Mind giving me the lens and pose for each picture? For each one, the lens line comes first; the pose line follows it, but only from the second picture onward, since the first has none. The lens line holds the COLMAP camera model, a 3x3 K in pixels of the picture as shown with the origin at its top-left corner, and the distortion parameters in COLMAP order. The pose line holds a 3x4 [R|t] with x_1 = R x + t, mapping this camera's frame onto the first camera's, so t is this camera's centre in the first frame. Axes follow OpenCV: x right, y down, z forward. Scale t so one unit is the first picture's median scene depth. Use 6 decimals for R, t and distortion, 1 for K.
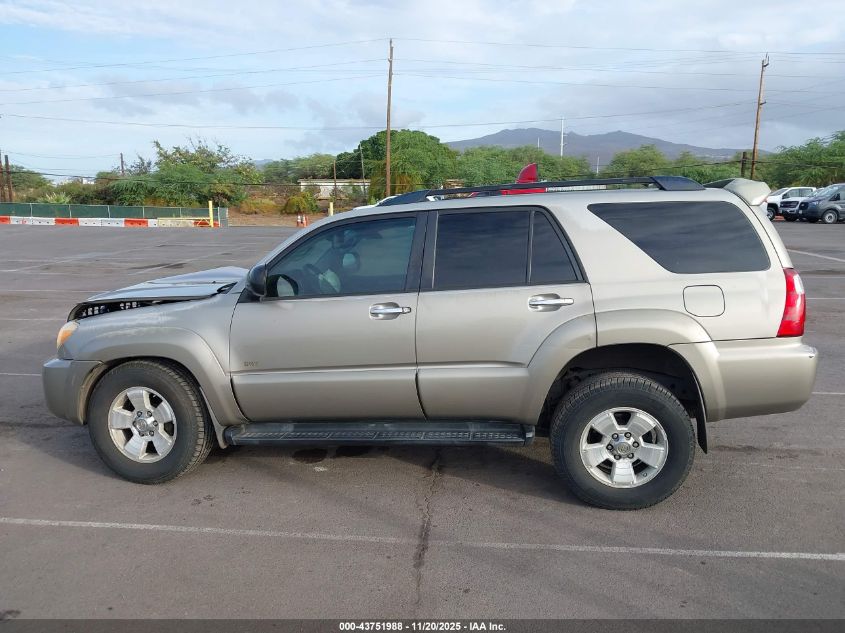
lens RADIAL K [[730.8, 0, 422.5], [0, 730.8, 316.5], [0, 0, 1]] dist [0.007852, -0.008847]
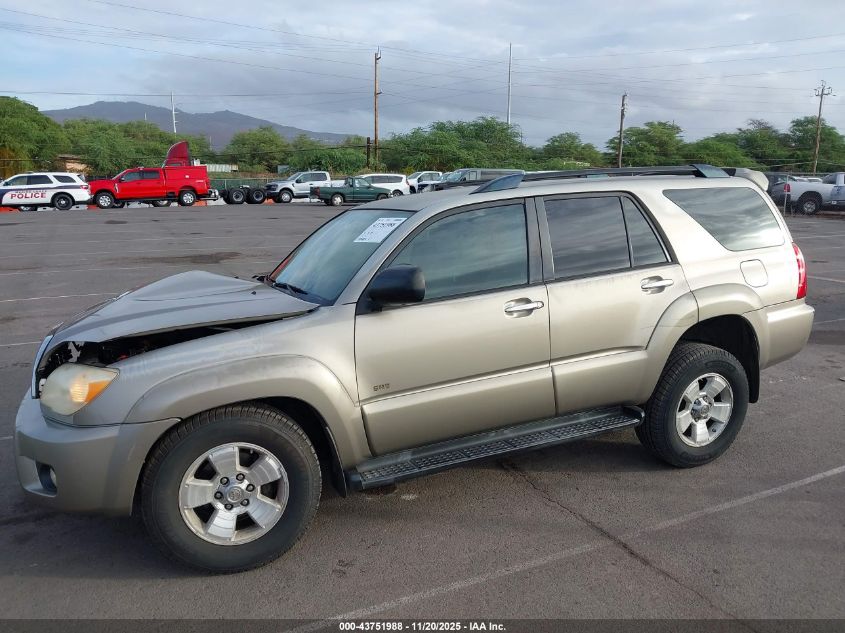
lens RADIAL K [[730.8, 0, 422.5], [0, 730.8, 316.5], [0, 0, 1]] dist [0.007852, -0.008847]
pose [[0.822488, -0.097716, 0.560326, -0.655421], [0.082931, 0.995207, 0.051822, -0.053163], [-0.562705, 0.003845, 0.826649, 0.306431]]
